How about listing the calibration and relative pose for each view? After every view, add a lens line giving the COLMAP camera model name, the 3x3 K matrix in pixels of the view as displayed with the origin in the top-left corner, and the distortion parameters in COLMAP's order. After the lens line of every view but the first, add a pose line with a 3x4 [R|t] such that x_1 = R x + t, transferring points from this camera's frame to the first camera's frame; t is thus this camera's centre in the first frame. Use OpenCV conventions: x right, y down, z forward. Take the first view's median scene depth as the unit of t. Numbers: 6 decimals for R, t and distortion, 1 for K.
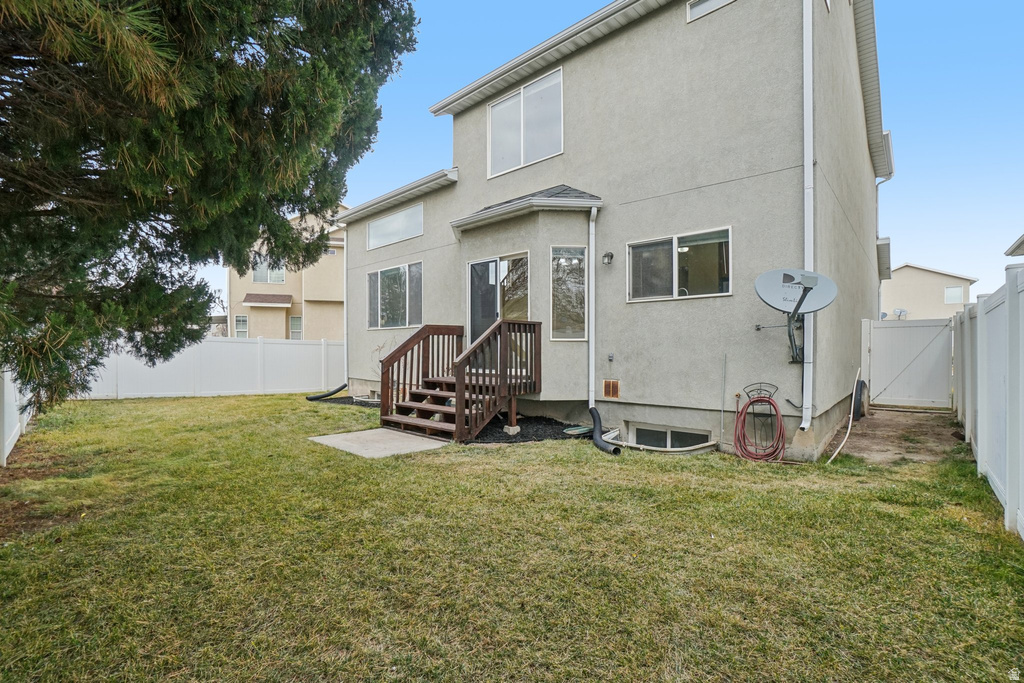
lens RADIAL K [[470.5, 0, 514.2], [0, 470.5, 335.2], [0, 0, 1]] dist [-0.002846, 0.000022]
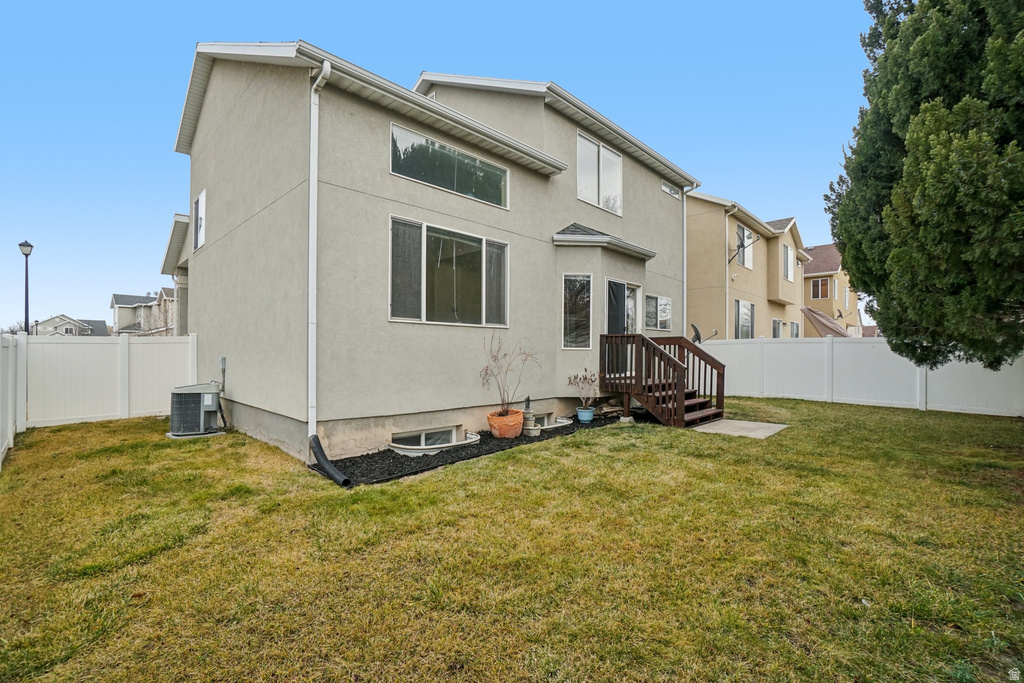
lens RADIAL K [[470.5, 0, 514.2], [0, 470.5, 335.2], [0, 0, 1]] dist [-0.002846, 0.000022]
pose [[-0.000190, 0.040917, 0.999163, -1.285597], [-0.029134, 0.998738, -0.040905, 0.032636], [-0.999576, -0.029117, 0.001002, 1.307433]]
